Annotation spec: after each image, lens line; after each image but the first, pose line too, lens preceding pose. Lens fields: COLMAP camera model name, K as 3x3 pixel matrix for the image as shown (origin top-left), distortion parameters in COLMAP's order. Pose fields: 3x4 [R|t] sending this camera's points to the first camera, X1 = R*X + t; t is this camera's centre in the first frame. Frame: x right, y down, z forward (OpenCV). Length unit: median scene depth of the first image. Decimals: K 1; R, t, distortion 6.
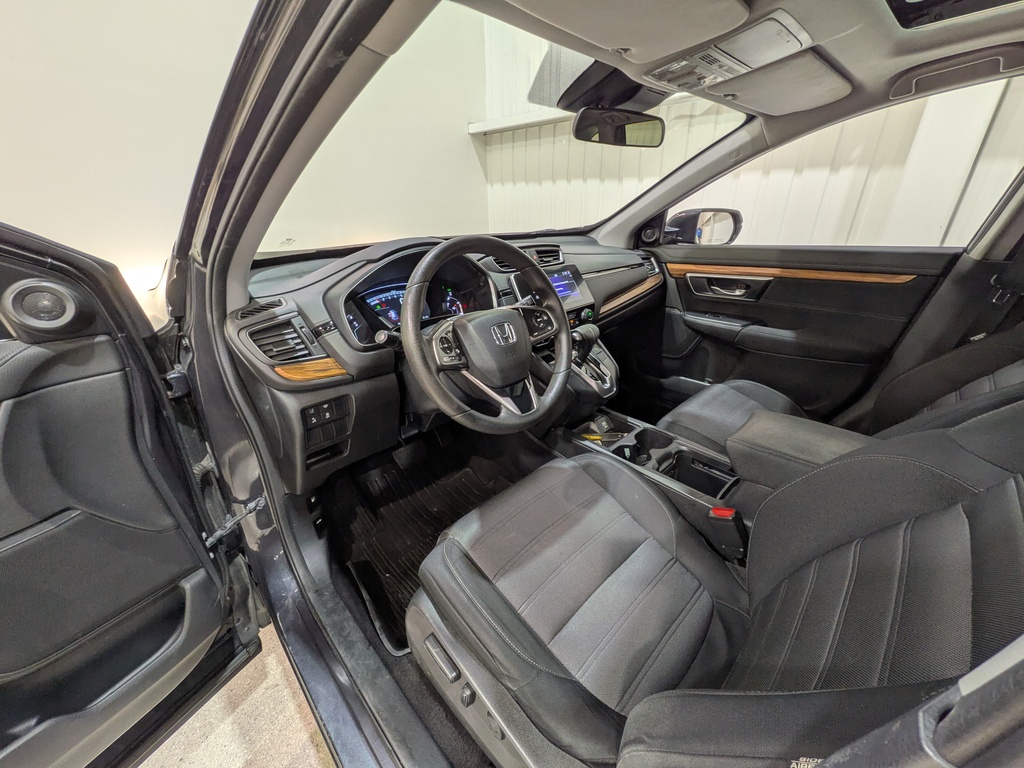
lens RADIAL K [[413.2, 0, 525.0], [0, 413.2, 379.3], [0, 0, 1]] dist [-0.028955, -0.000308]
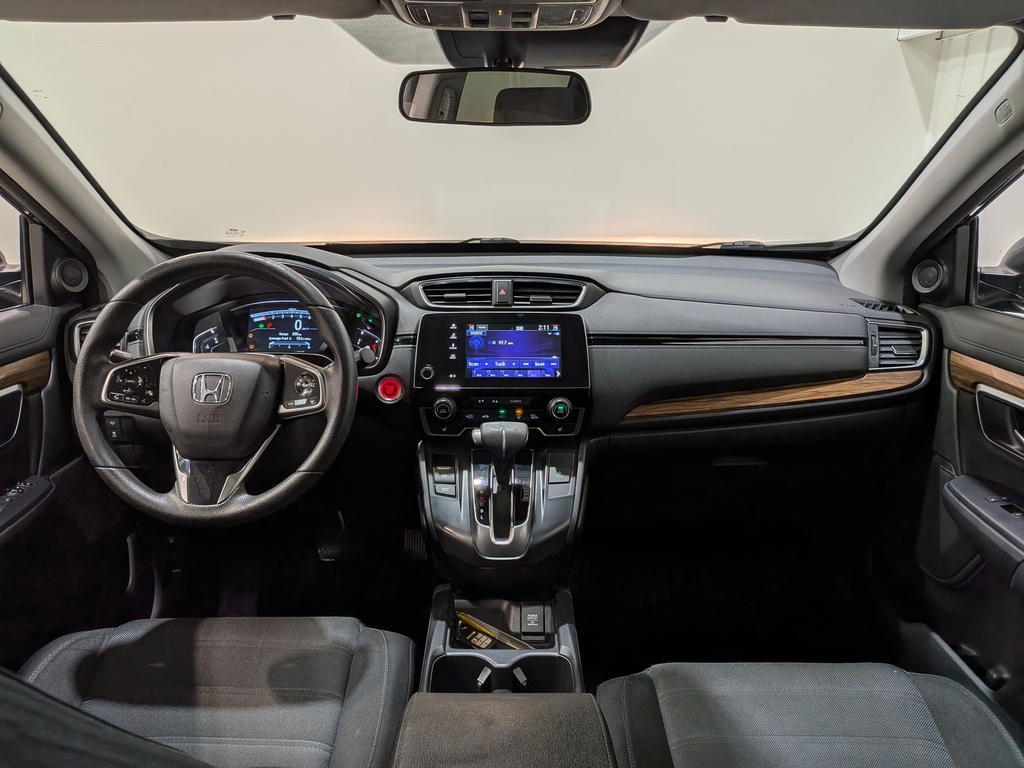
lens RADIAL K [[750.7, 0, 513.7], [0, 750.7, 390.5], [0, 0, 1]] dist [0.059200, -0.114858]
pose [[0.710198, 0.227515, -0.666225, 0.801930], [-0.290994, 0.956583, 0.016471, -0.189039], [0.641047, 0.182169, 0.745569, 0.241060]]
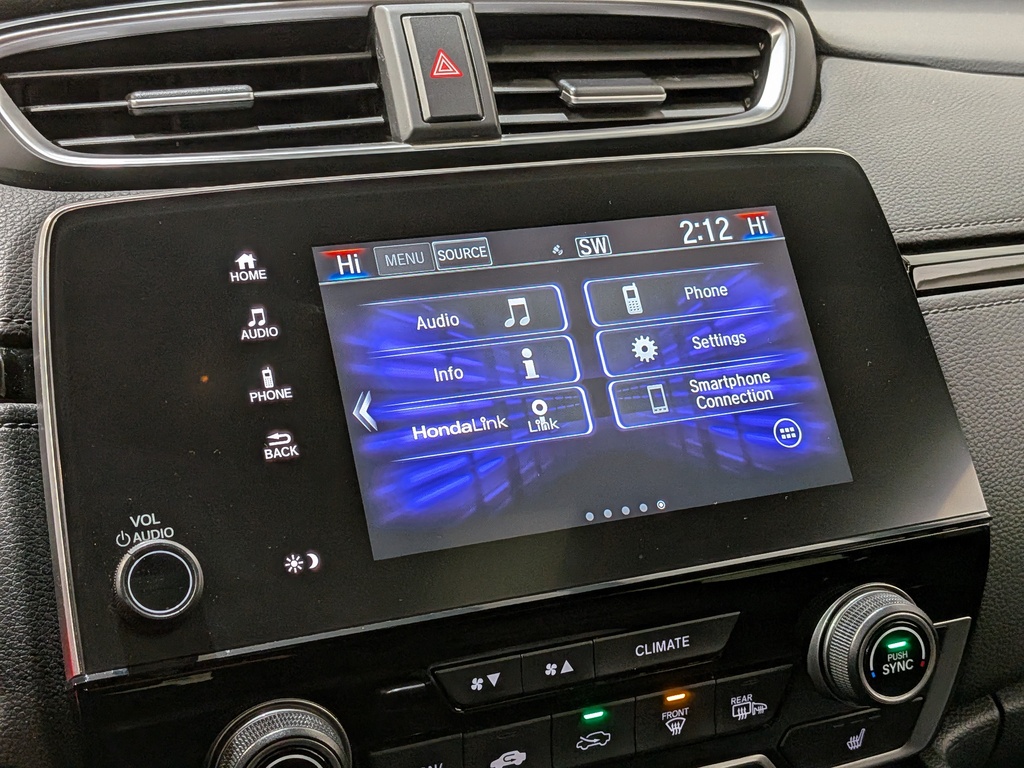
lens RADIAL K [[1509.1, 0, 499.5], [0, 1509.1, 382.6], [0, 0, 1]] dist [0.076045, 0.000000]
pose [[0.917793, 0.136848, -0.372730, 0.209810], [-0.167645, 0.984510, -0.051338, -0.197324], [0.359931, 0.109604, 0.926519, 0.645419]]
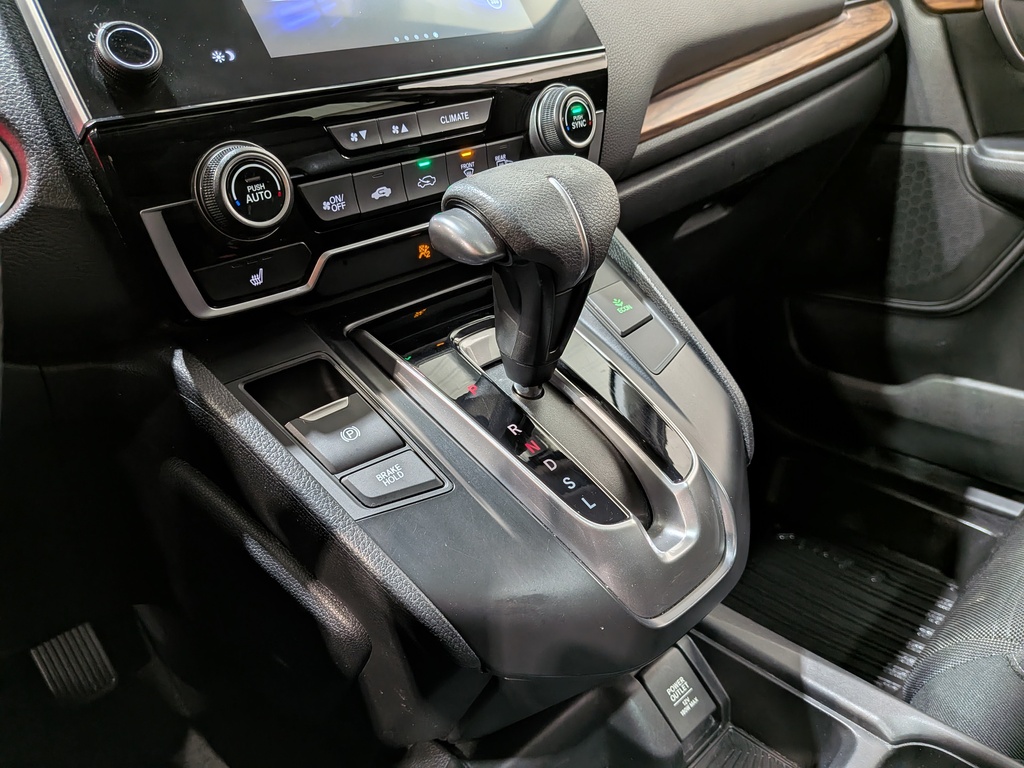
lens RADIAL K [[750.7, 0, 491.0], [0, 750.7, 400.0], [0, 0, 1]] dist [0.059200, -0.114858]
pose [[0.995758, -0.042075, -0.081827, 0.150473], [0.047125, 0.997038, 0.060789, -0.058925], [0.079027, -0.064387, 0.994791, 0.699556]]
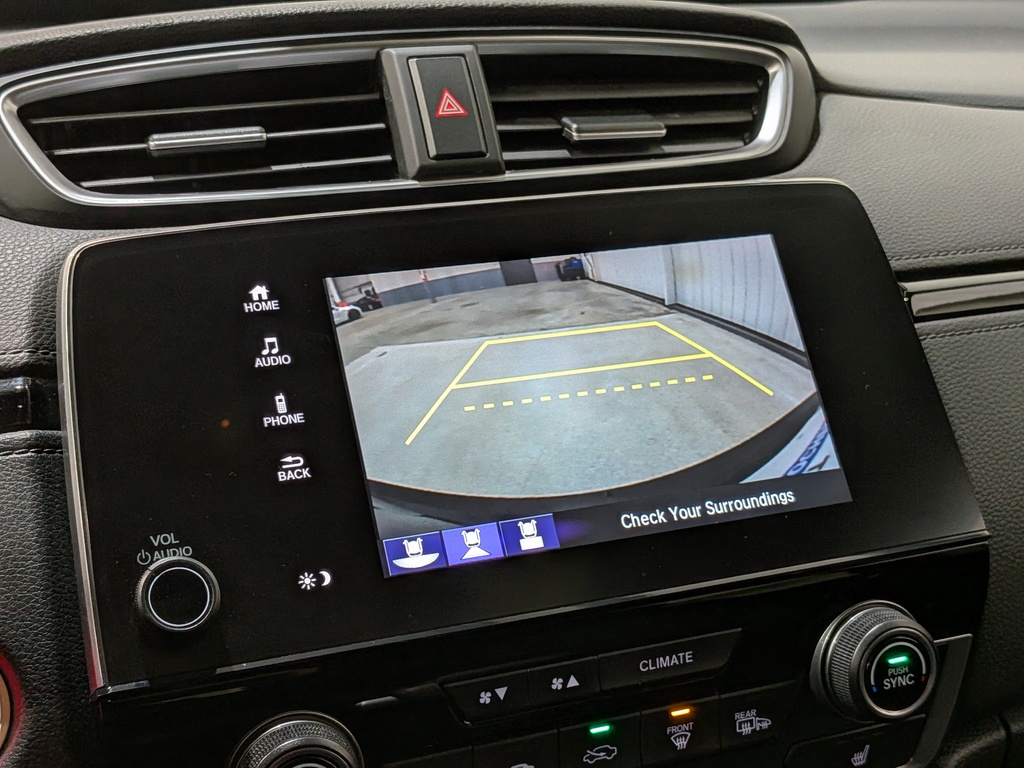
lens RADIAL K [[1509.1, 0, 479.2], [0, 1509.1, 405.3], [0, 0, 1]] dist [0.076045, 0.000000]
pose [[0.908277, 0.117478, -0.401537, 0.219991], [-0.157723, 0.985100, -0.068559, -0.189199], [0.387500, 0.125603, 0.913273, 0.636053]]
